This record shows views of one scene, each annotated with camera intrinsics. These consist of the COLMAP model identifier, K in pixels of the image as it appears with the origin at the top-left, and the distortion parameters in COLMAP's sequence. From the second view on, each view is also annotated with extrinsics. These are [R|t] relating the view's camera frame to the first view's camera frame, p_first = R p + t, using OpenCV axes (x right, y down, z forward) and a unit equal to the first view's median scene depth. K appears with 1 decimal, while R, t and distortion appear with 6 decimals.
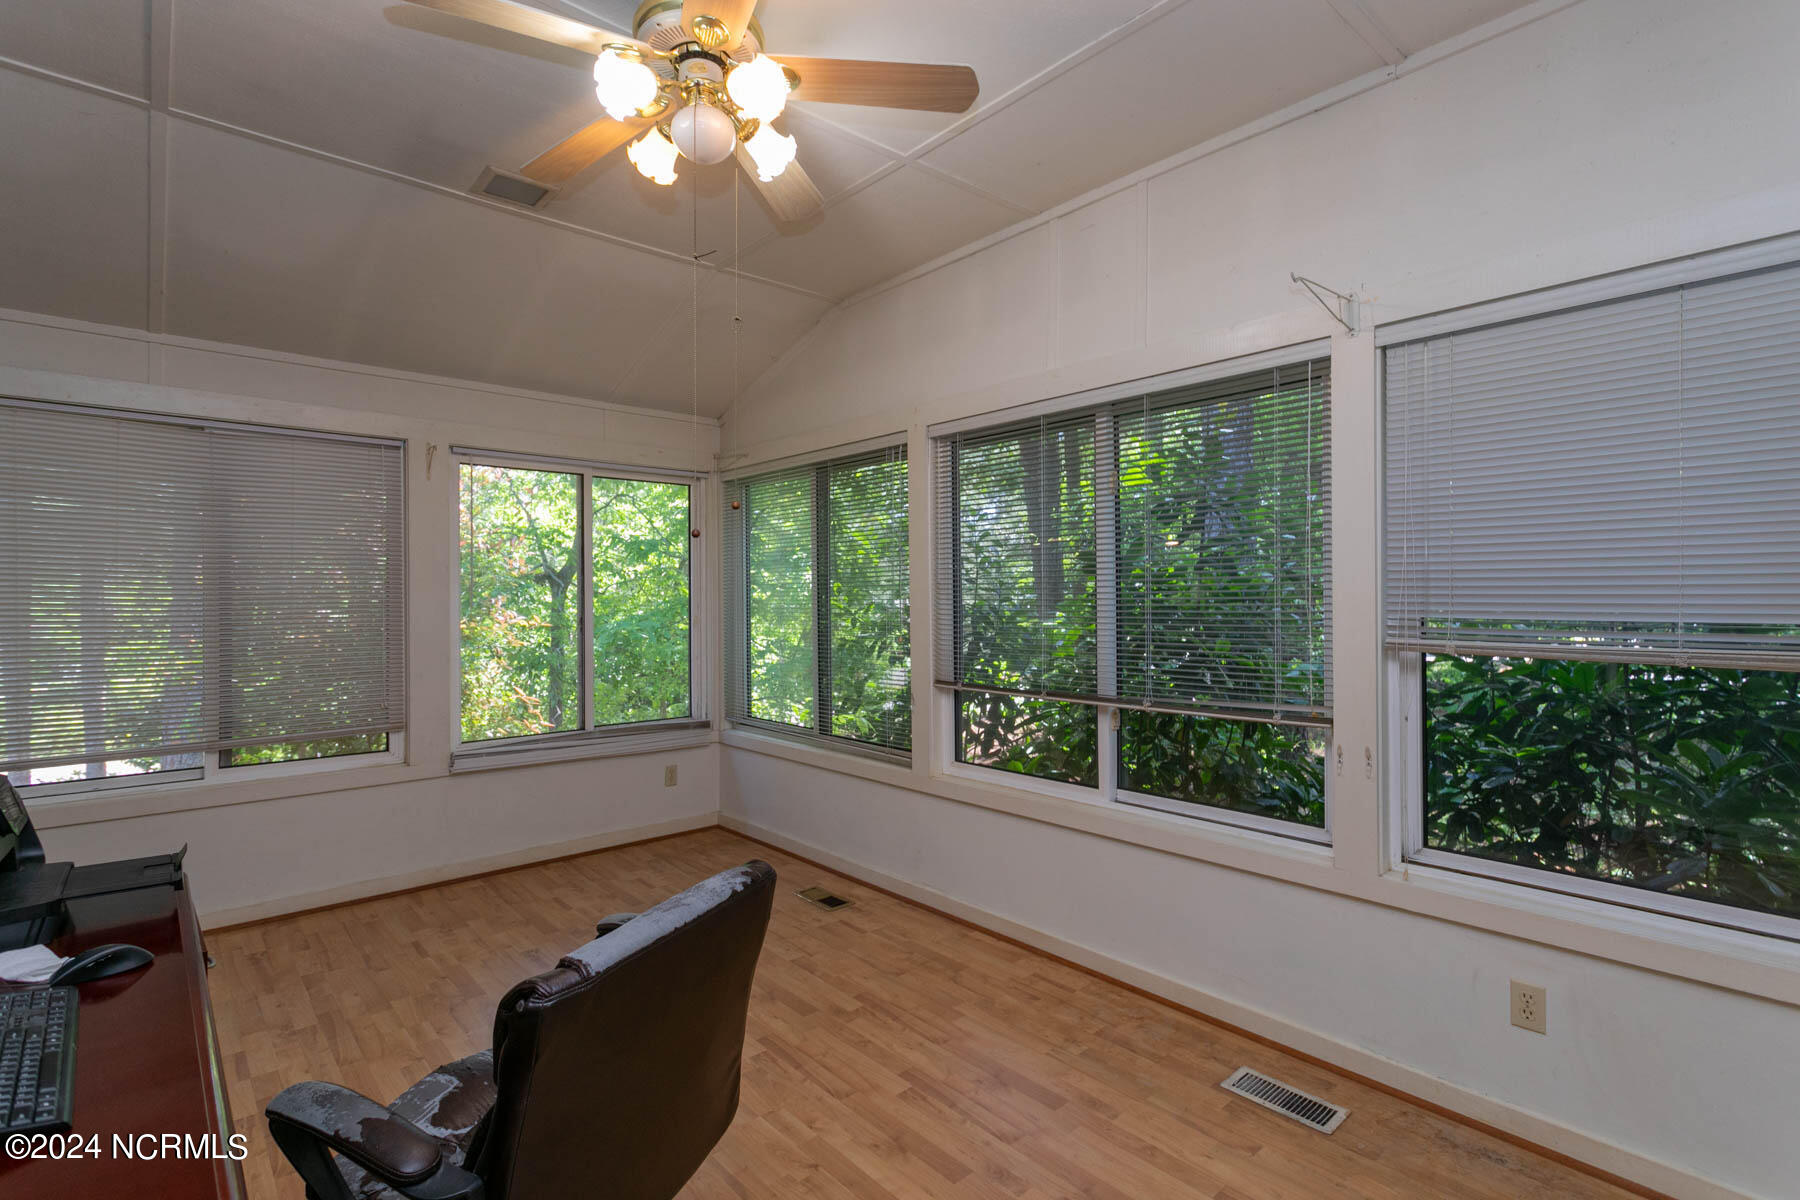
lens RADIAL K [[853.8, 0, 898.9], [0, 853.8, 595.6], [0, 0, 1]] dist [0.000643, 0.001643]
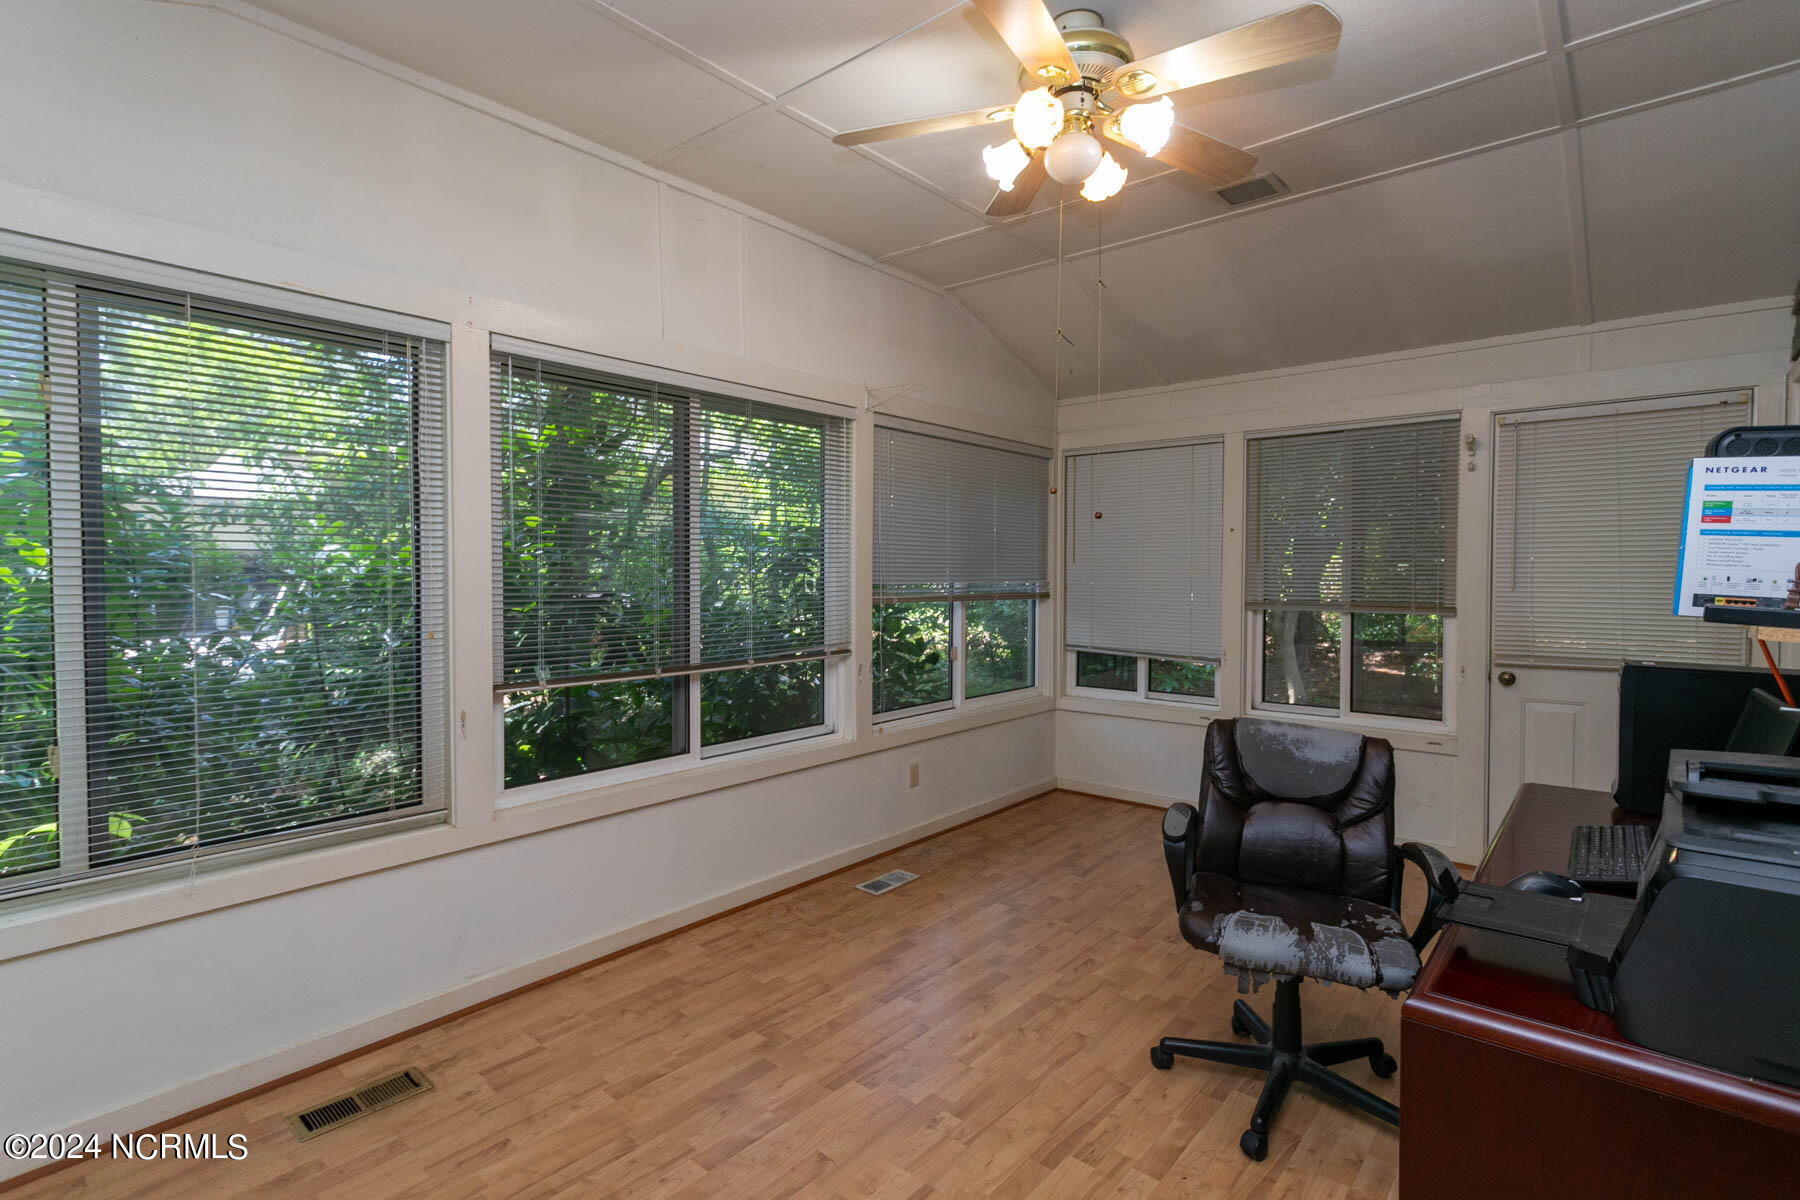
lens RADIAL K [[853.8, 0, 898.9], [0, 853.8, 595.6], [0, 0, 1]] dist [0.000643, 0.001643]
pose [[-0.136667, -0.017642, 0.990460, -0.911100], [0.004128, 0.999823, 0.018378, 0.013184], [-0.990608, 0.006600, -0.136570, 0.950720]]
